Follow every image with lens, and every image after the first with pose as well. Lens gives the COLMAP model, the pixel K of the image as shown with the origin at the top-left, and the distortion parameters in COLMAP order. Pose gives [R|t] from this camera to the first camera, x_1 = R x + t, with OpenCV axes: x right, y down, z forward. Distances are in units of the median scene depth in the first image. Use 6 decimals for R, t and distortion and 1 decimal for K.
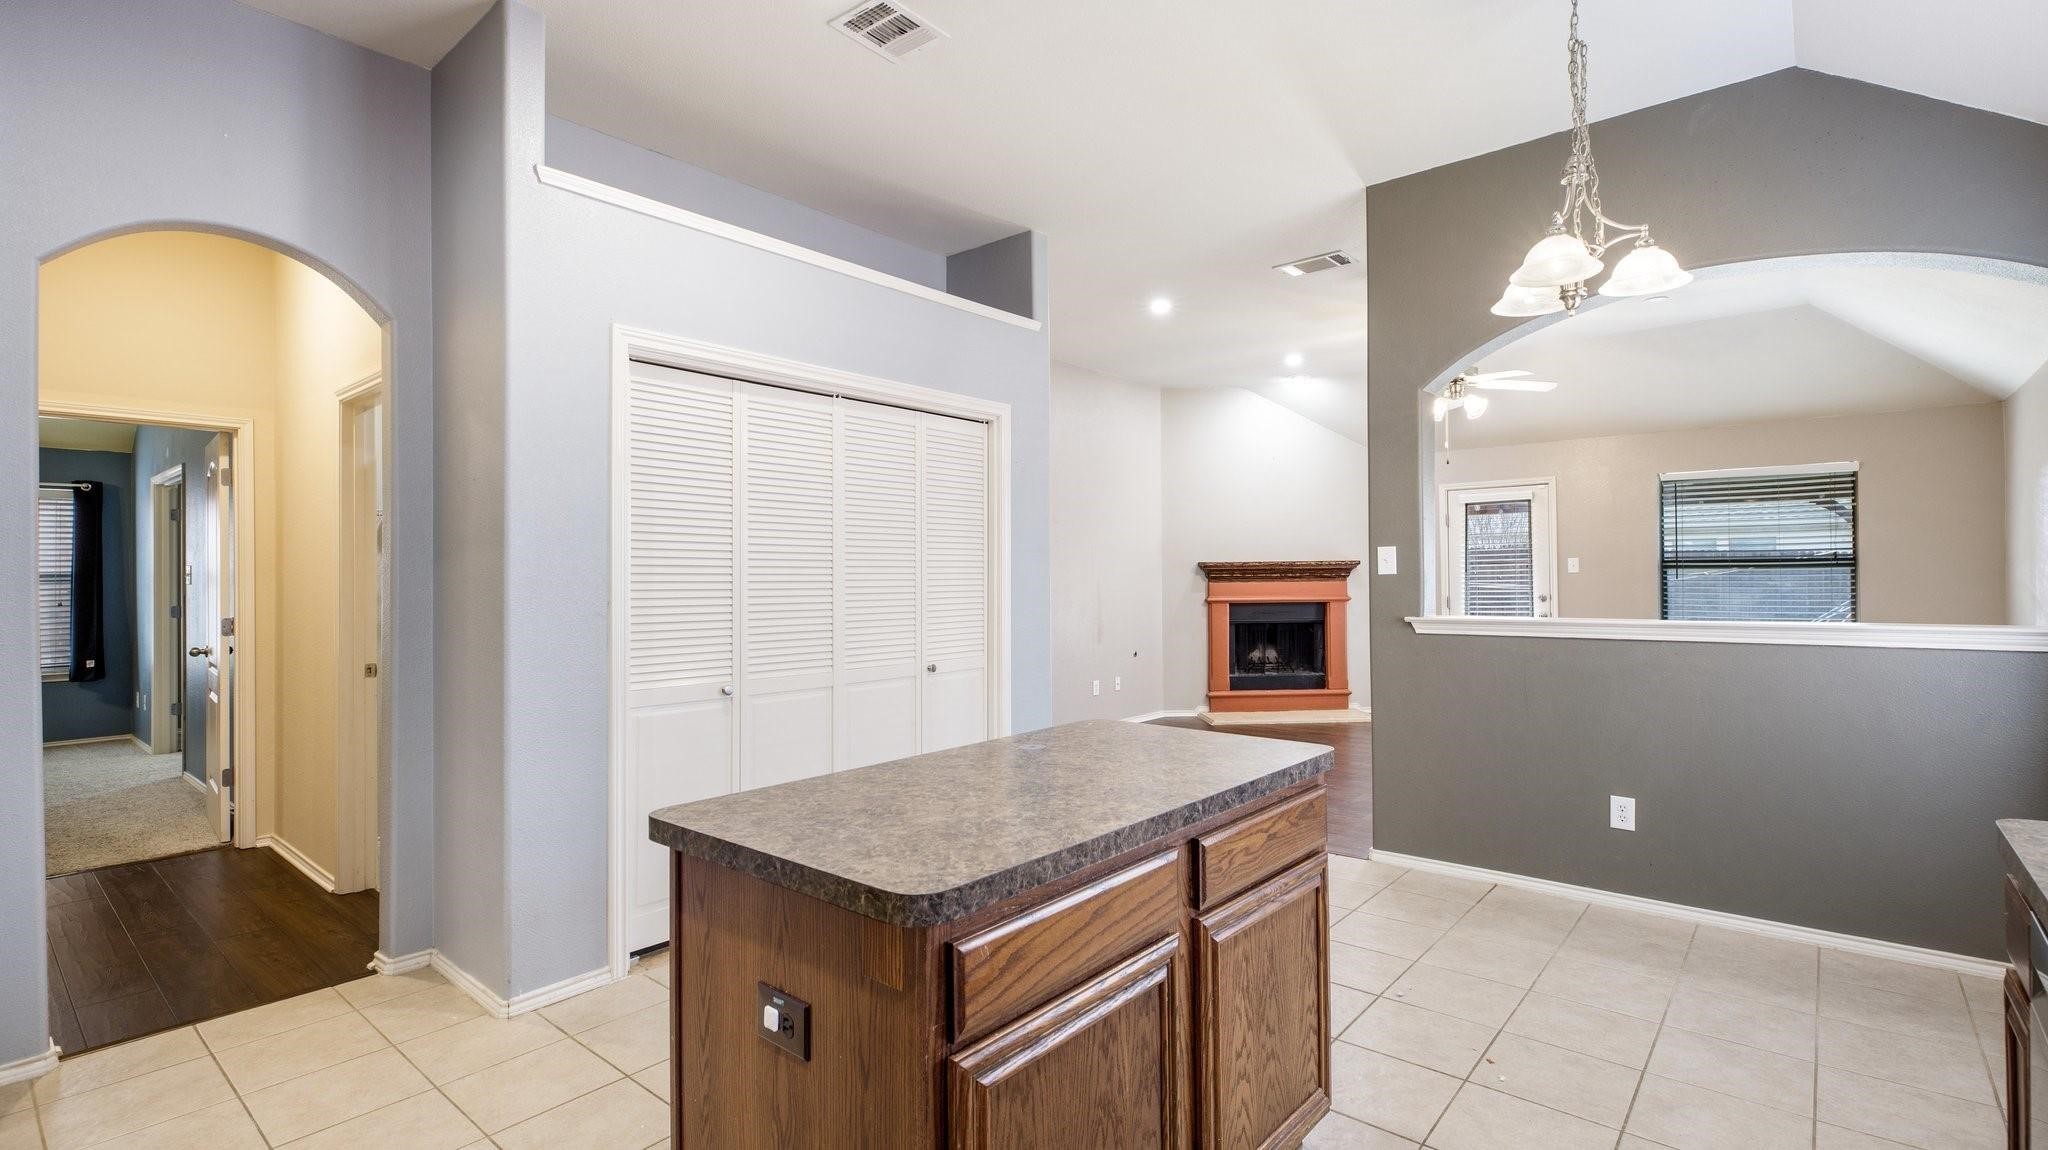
lens RADIAL K [[935.7, 0, 1019.0], [0, 935.7, 575.9], [0, 0, 1]] dist [0.006411, -0.000059]
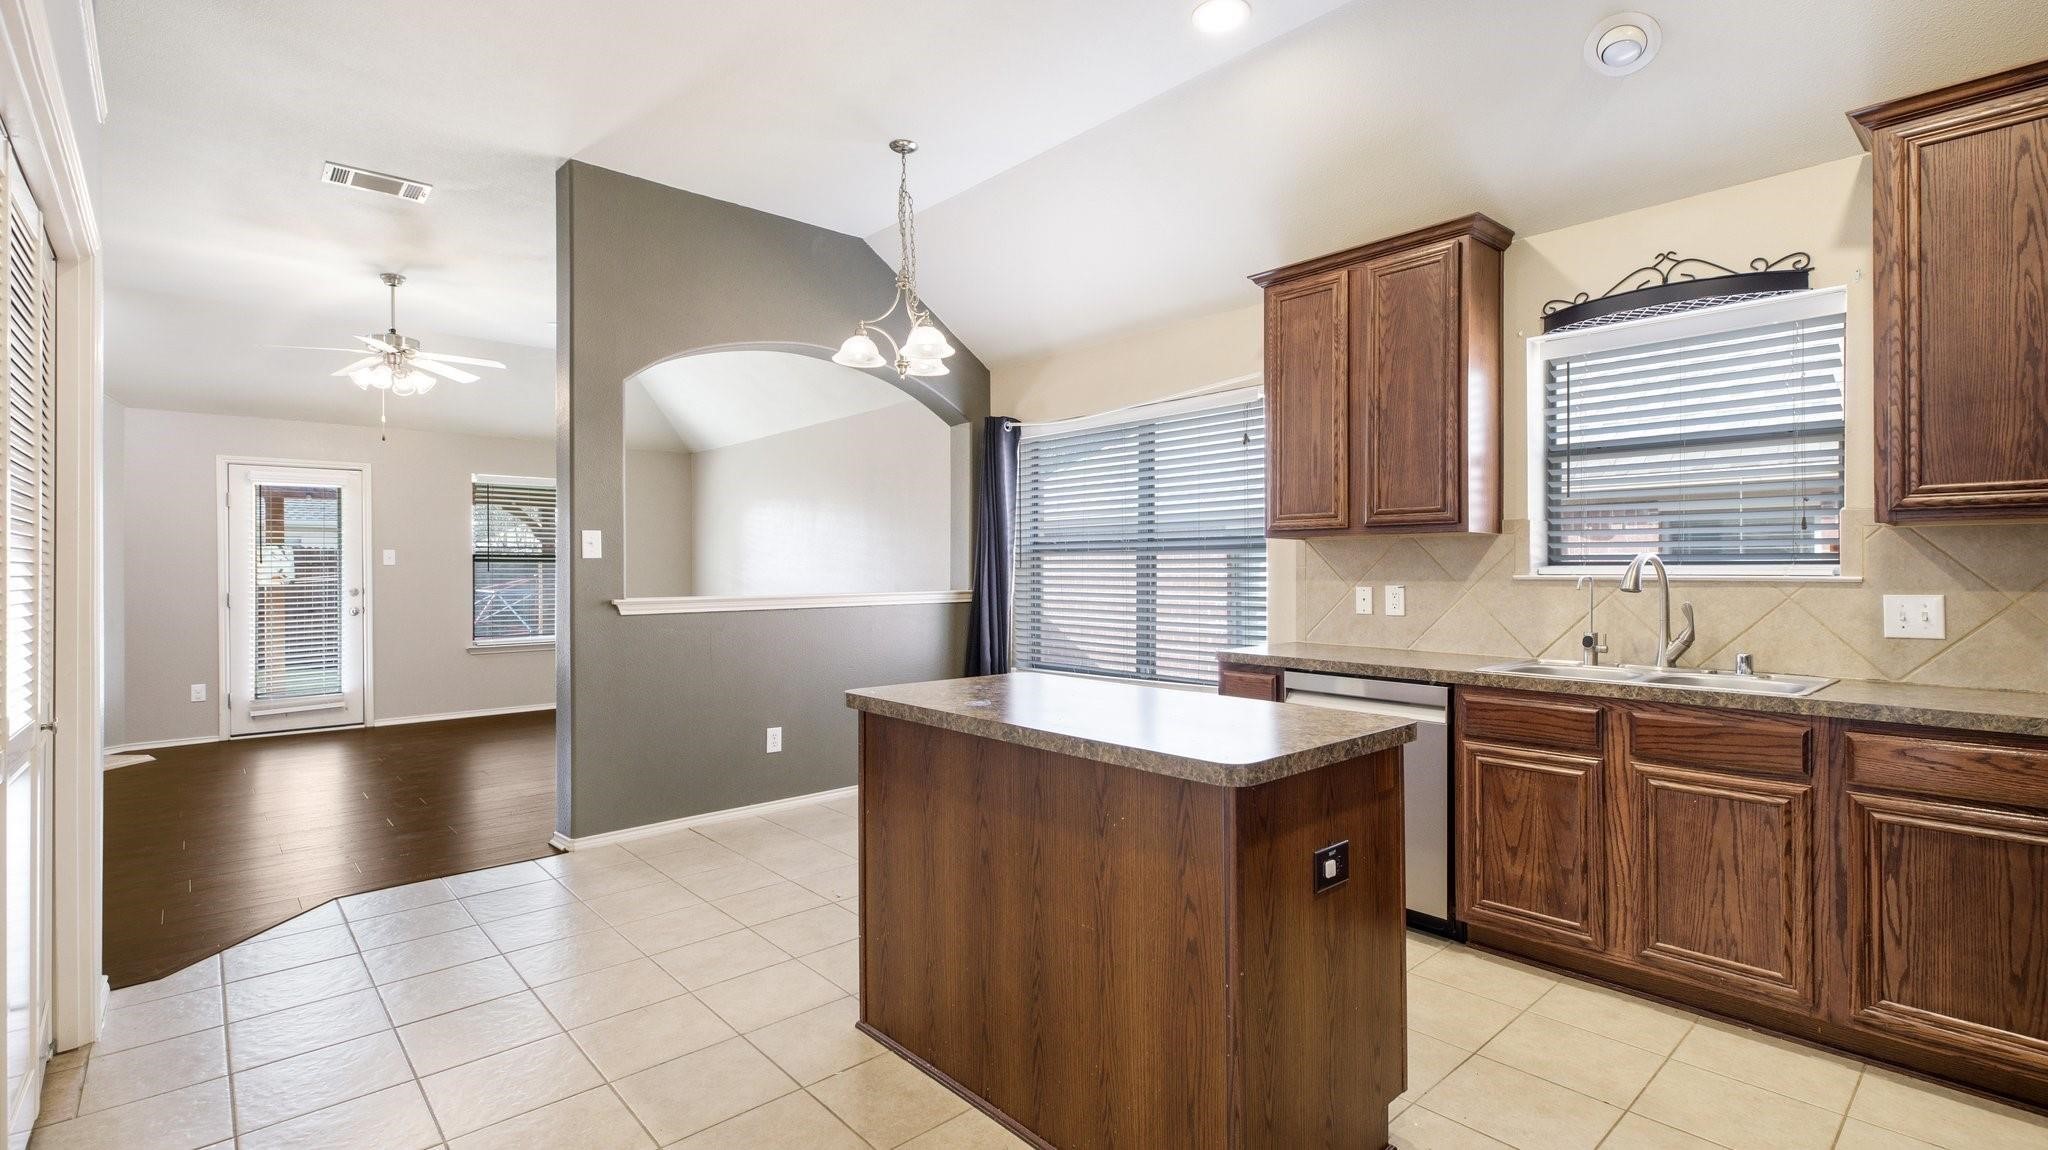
lens RADIAL K [[935.7, 0, 1018.6], [0, 935.7, 572.9], [0, 0, 1]] dist [0.006411, -0.000059]
pose [[0.138666, 0.001235, 0.990338, -0.536216], [0.004008, 0.999990, -0.001808, 0.017613], [-0.990331, 0.004220, 0.138660, 0.409543]]
